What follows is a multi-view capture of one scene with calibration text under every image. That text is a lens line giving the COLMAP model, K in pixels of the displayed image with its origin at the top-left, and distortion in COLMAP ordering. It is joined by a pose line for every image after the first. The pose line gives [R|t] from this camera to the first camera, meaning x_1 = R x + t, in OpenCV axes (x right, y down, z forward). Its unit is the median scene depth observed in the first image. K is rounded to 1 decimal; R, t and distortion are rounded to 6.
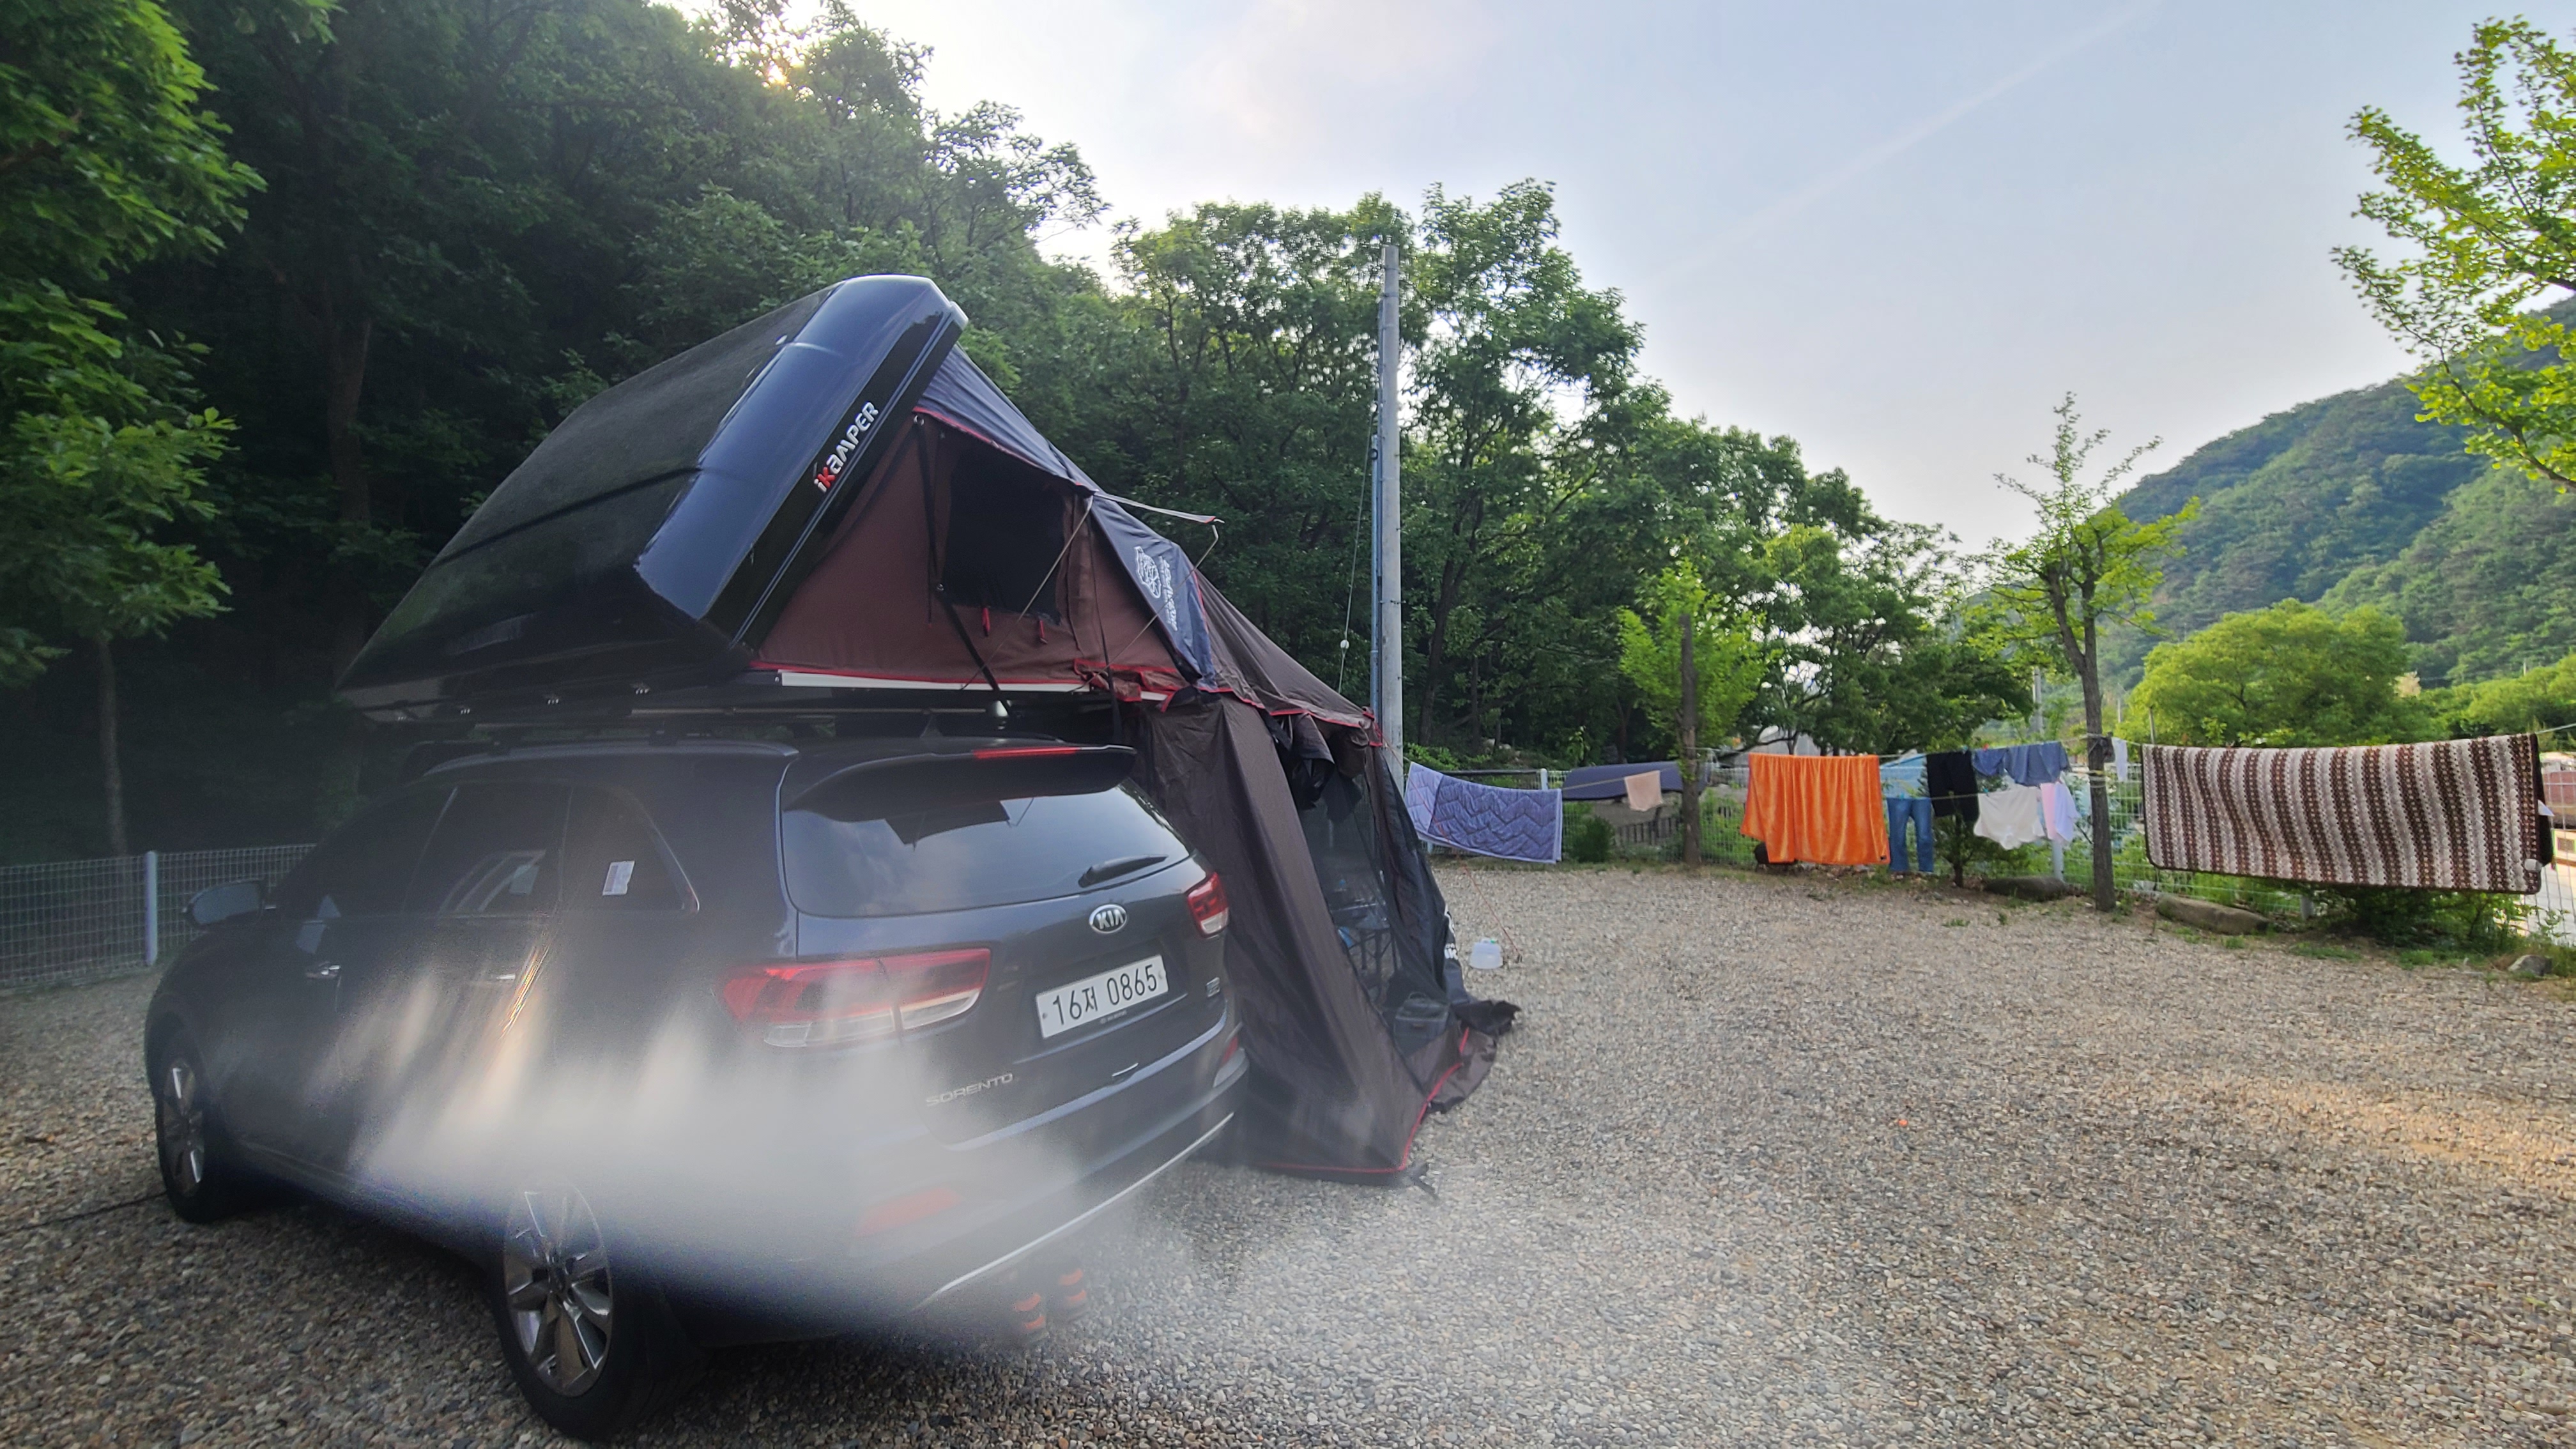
lens RADIAL K [[1009.2, 0, 1288.0], [0, 1009.2, 724.5], [0, 0, 1]] dist [-0.007136, 0.000168]
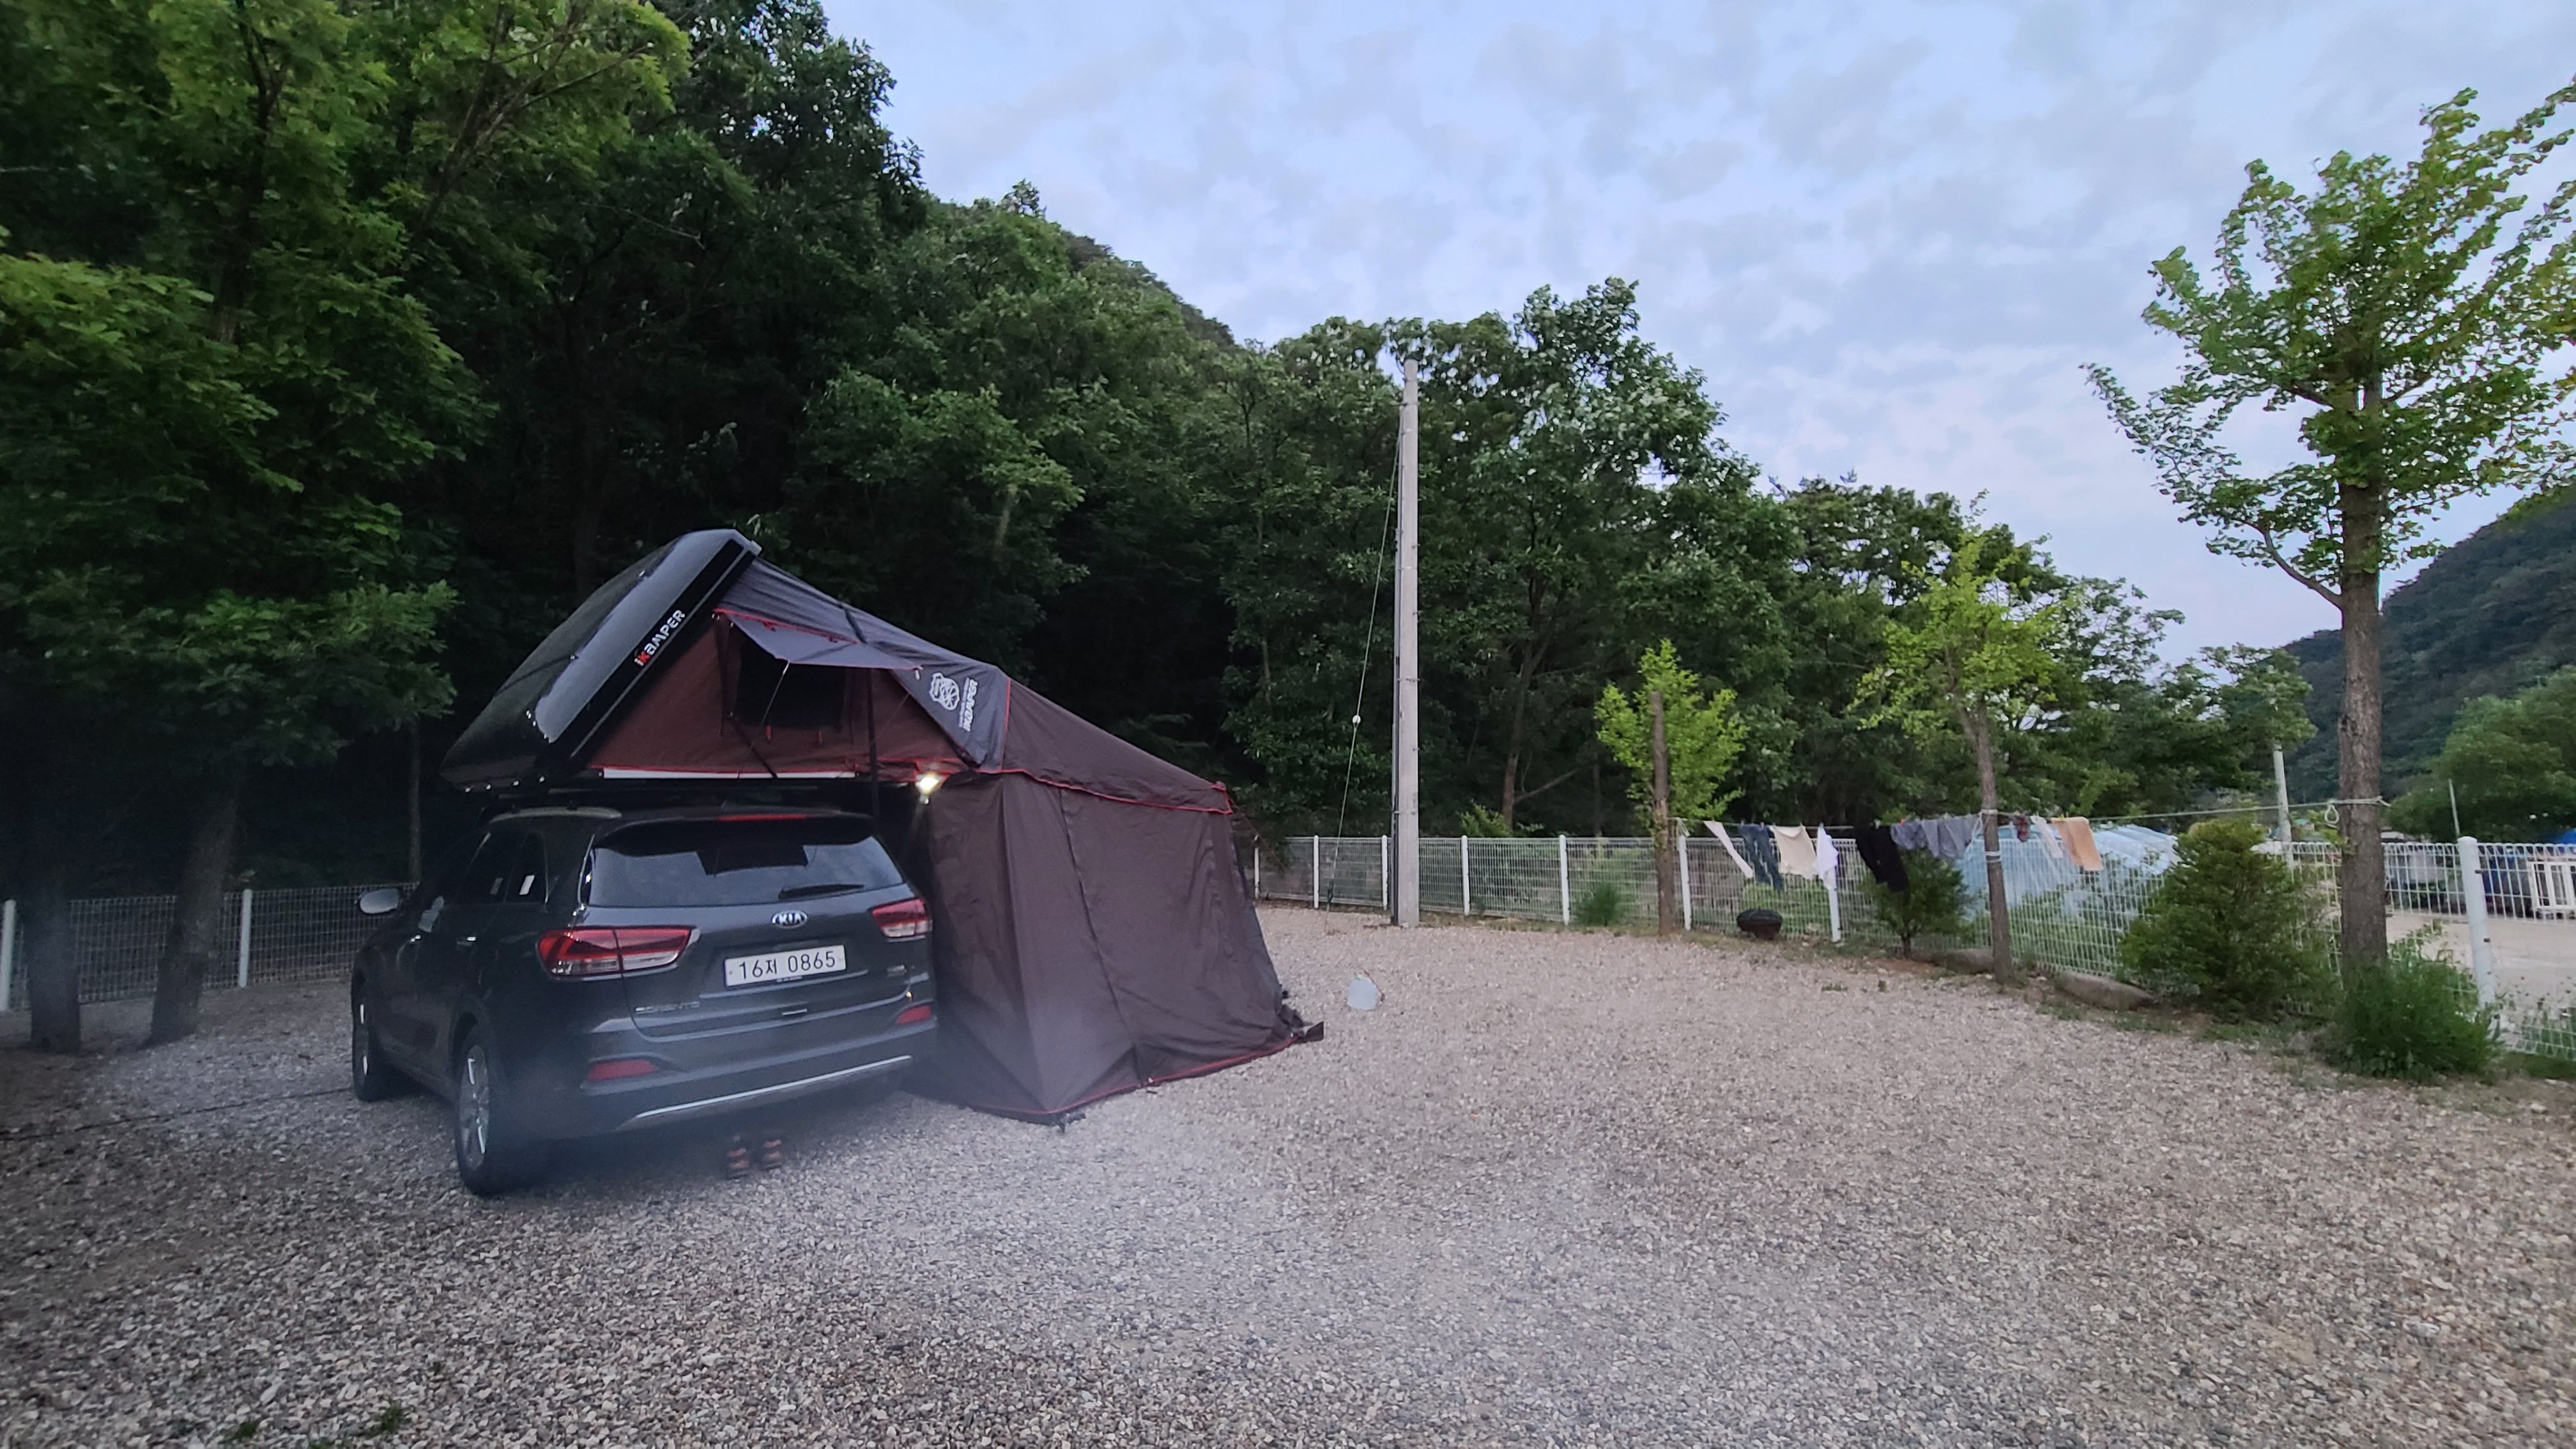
lens RADIAL K [[982.8, 0, 1288.0], [0, 982.8, 724.5], [0, 0, 1]] dist [-0.000159, 0.000007]
pose [[0.985371, -0.002309, -0.170408, 0.347256], [-0.008312, 0.998067, -0.061586, -0.012309], [0.170221, 0.062102, 0.983447, -0.177772]]
